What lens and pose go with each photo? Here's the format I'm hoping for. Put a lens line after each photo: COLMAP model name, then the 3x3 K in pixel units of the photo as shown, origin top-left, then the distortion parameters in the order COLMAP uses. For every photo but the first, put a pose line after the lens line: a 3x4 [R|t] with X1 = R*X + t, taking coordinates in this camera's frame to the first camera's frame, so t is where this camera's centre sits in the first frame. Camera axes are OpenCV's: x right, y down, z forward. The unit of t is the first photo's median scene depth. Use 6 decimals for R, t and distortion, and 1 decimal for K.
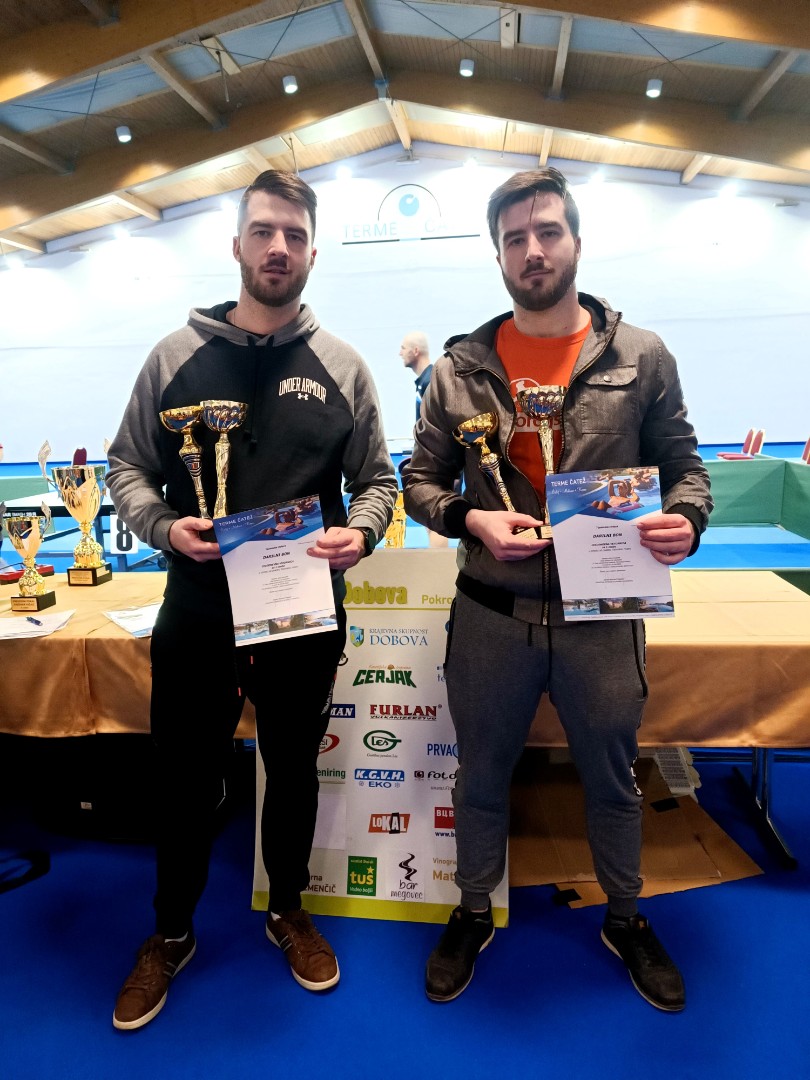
lens RADIAL K [[765.5, 0, 439.8], [0, 765.5, 542.4], [0, 0, 1]] dist [0.020532, -0.019674]
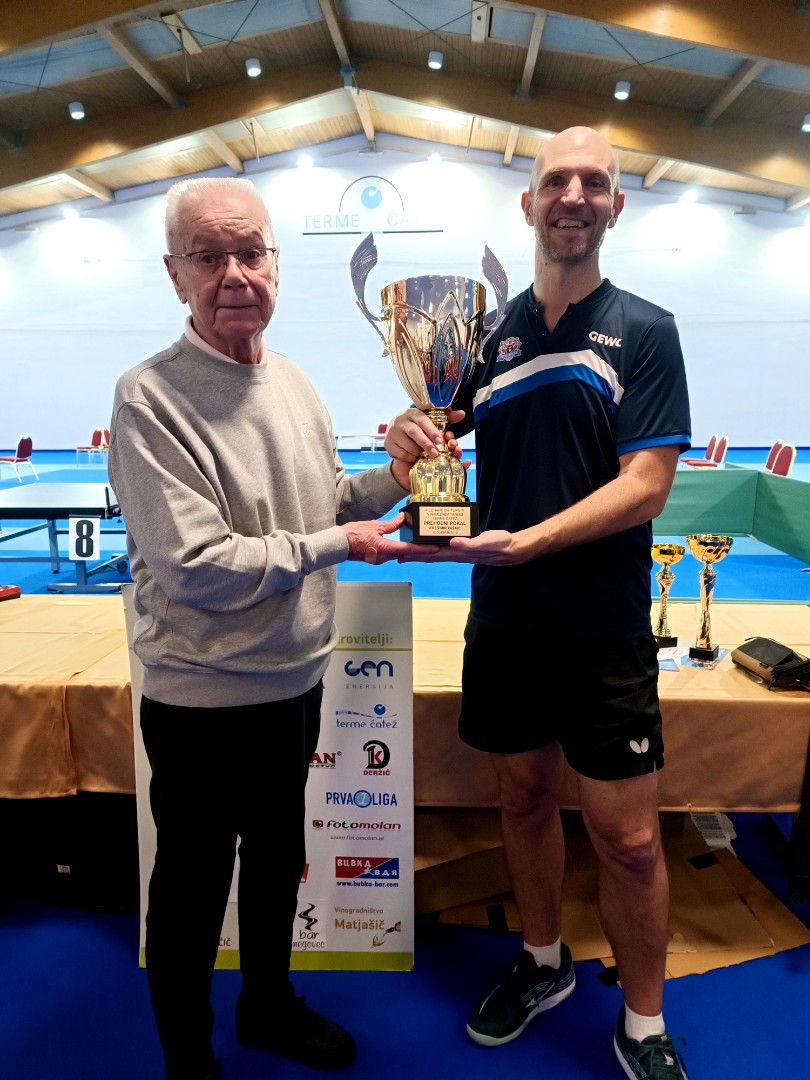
lens RADIAL K [[765.5, 0, 437.8], [0, 765.5, 540.8], [0, 0, 1]] dist [0.020532, -0.019674]
pose [[0.997976, 0.015502, 0.061680, -0.012859], [-0.015780, 0.999867, 0.004025, -0.006034], [-0.061609, -0.004991, 0.998088, 0.014225]]
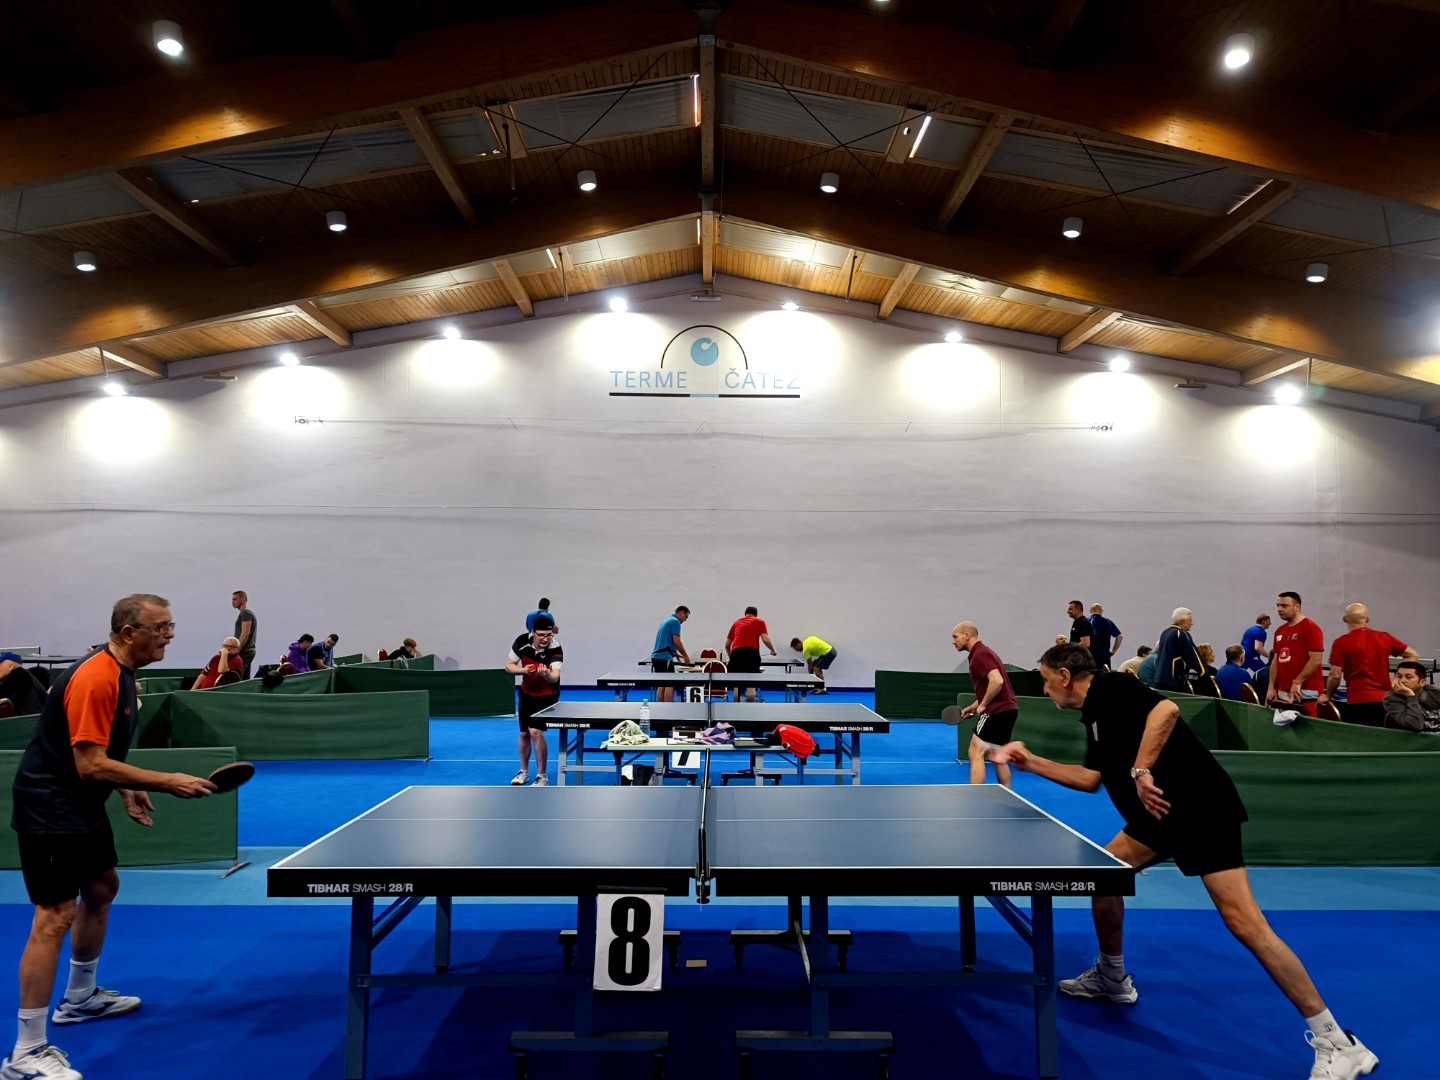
lens RADIAL K [[1020.7, 0, 782.3], [0, 1020.7, 565.5], [0, 0, 1]] dist [0.020532, -0.019674]
pose [[0.989577, 0.045715, 0.136559, -0.128682], [-0.014127, 0.974518, -0.223864, -0.027581], [-0.143313, 0.219602, 0.965006, 0.121490]]
